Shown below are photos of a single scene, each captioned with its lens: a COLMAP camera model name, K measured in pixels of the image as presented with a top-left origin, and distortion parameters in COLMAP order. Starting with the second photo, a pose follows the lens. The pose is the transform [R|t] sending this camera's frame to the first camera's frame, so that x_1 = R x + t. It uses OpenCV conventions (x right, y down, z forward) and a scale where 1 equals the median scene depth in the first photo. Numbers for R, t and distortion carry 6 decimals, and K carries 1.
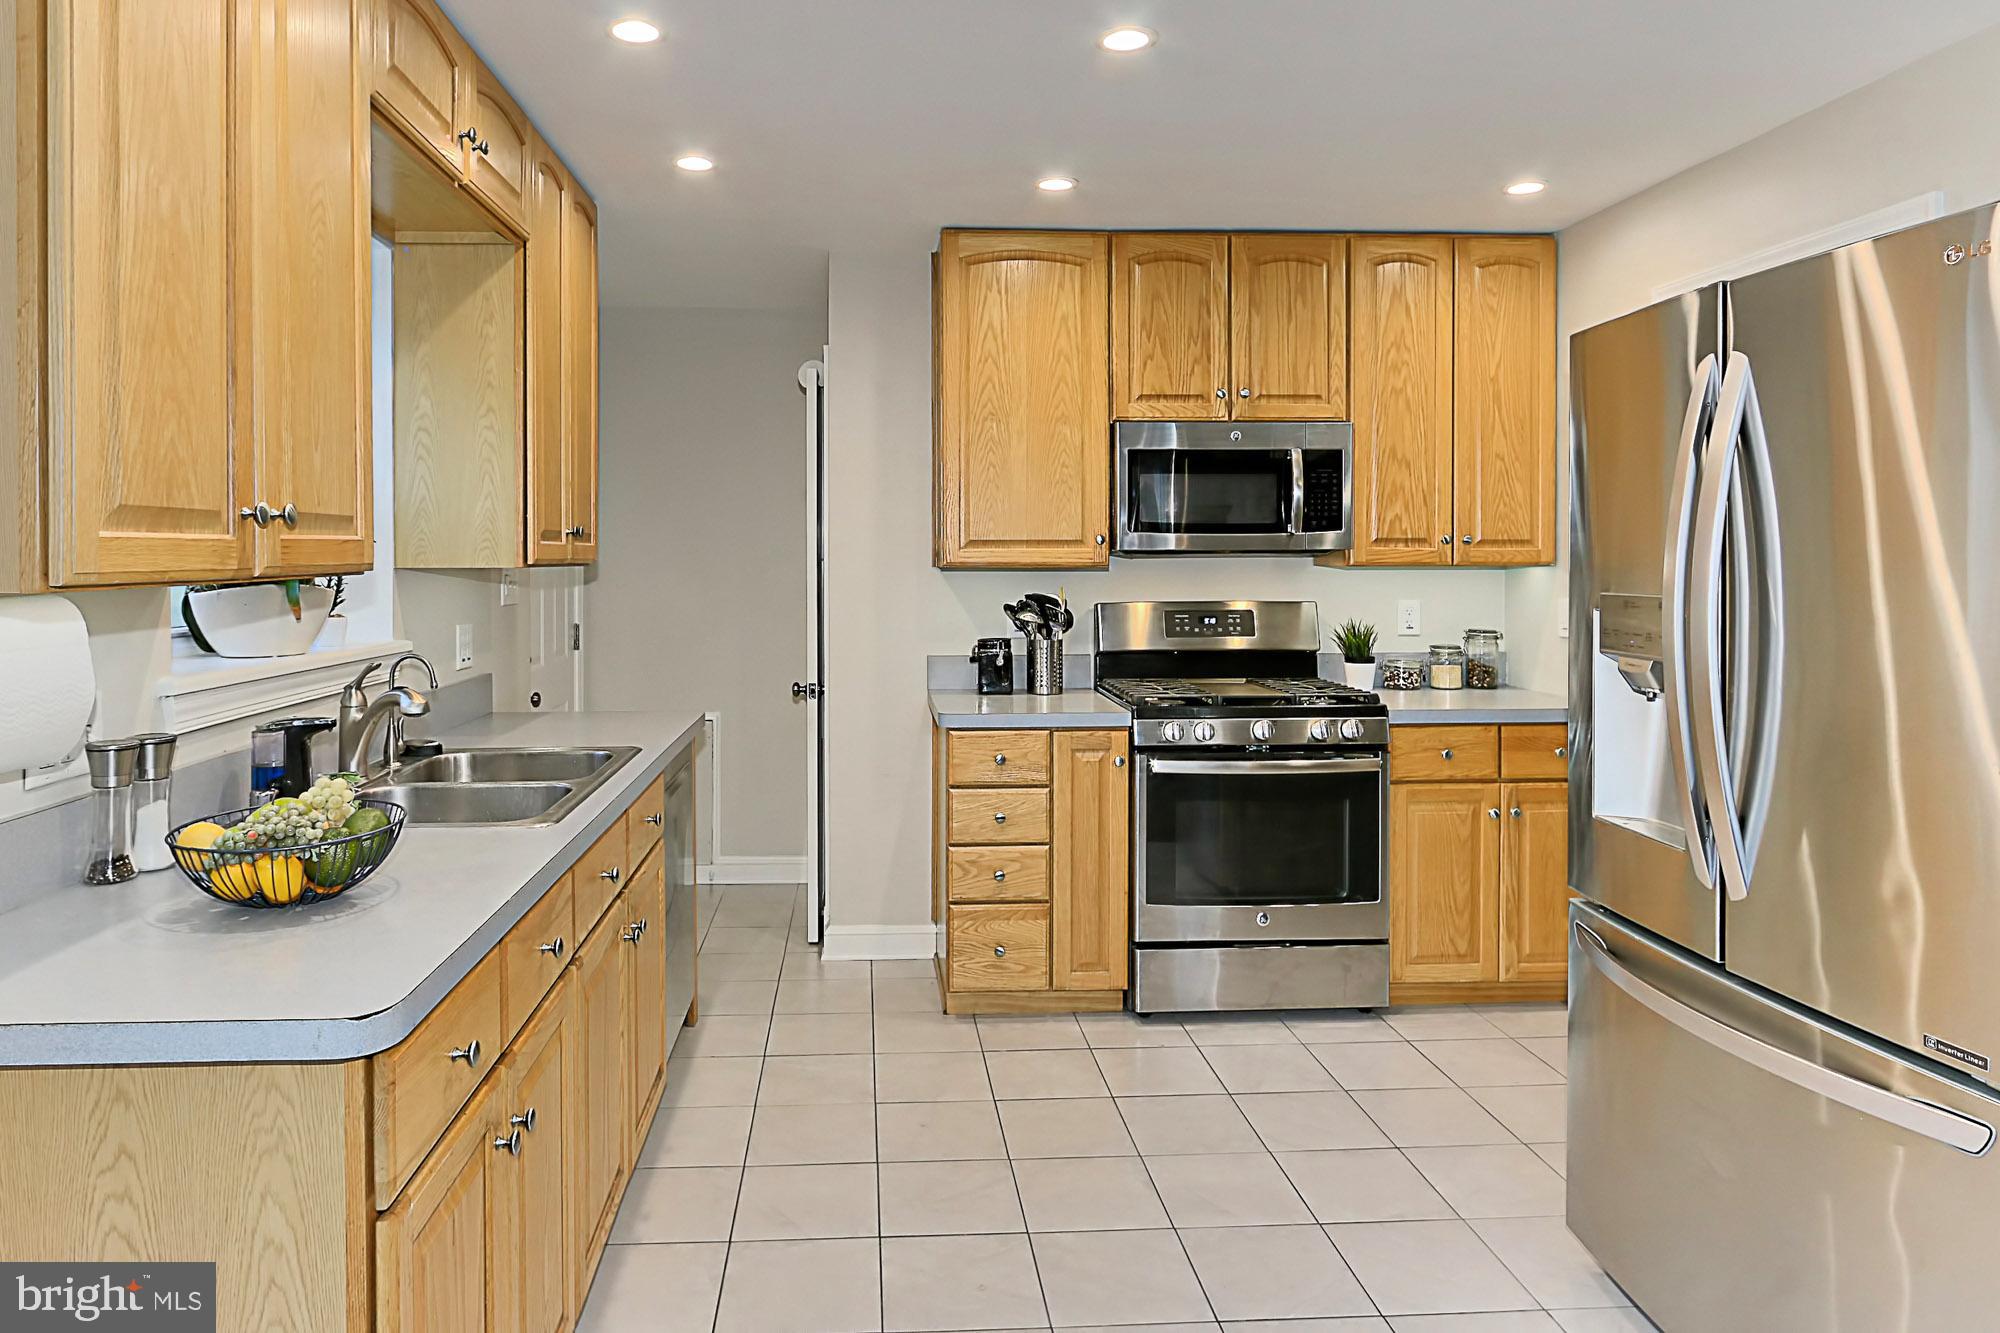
lens RADIAL K [[1142.9, 0, 889.8], [0, 1142.9, 560.6], [0, 0, 1]] dist [-0.017228, 0.007728]
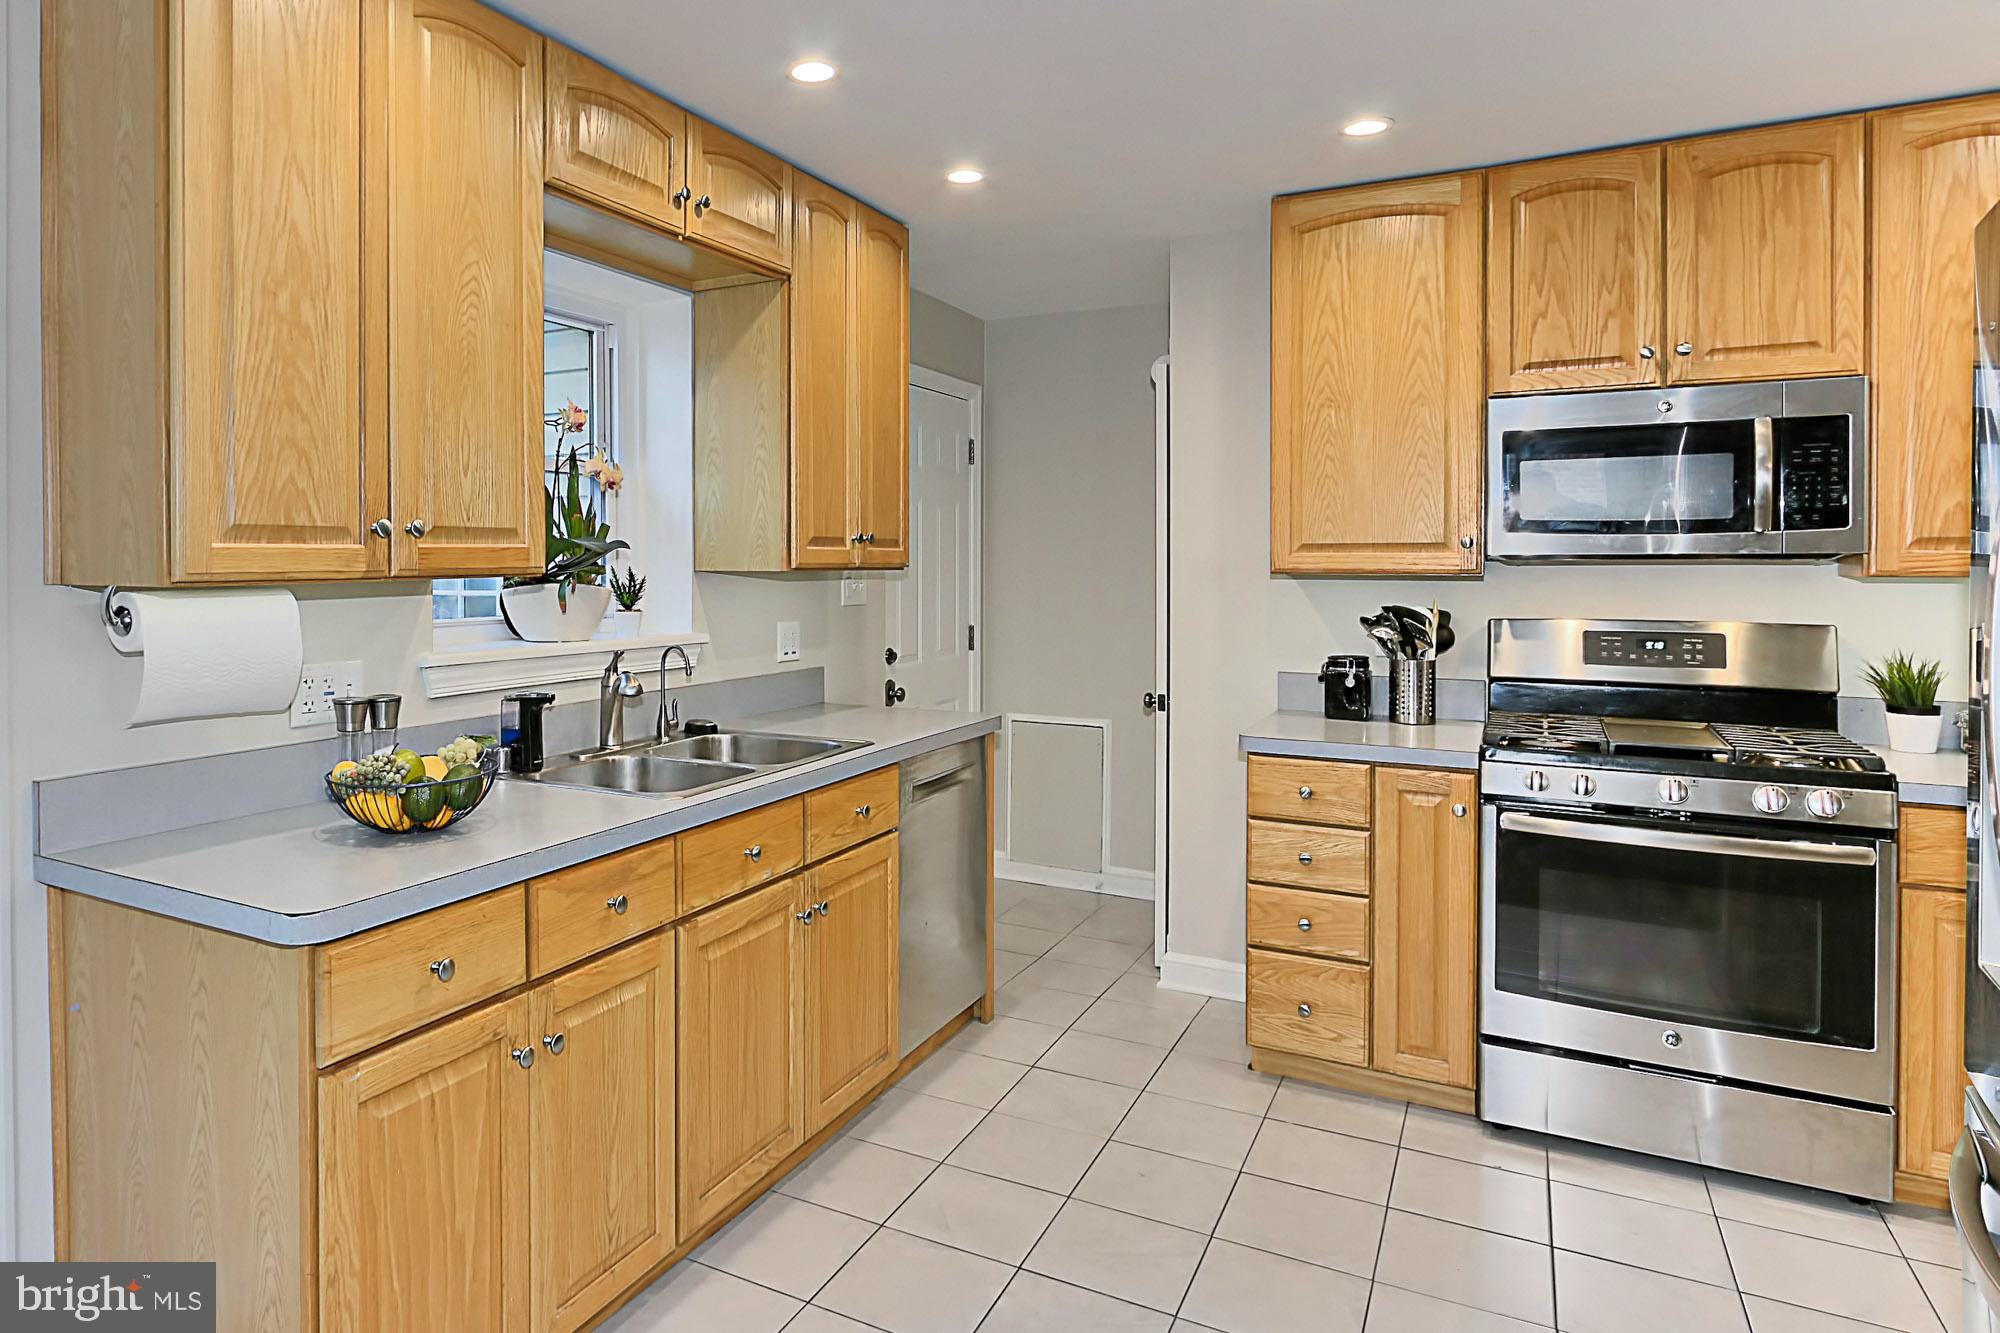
lens RADIAL K [[1142.9, 0, 869.1], [0, 1142.9, 565.6], [0, 0, 1]] dist [-0.017228, 0.007728]
pose [[0.856677, 0.004631, -0.515833, 0.250867], [-0.003867, 0.999989, 0.002556, -0.001848], [0.515839, -0.000195, 0.856686, 0.072086]]
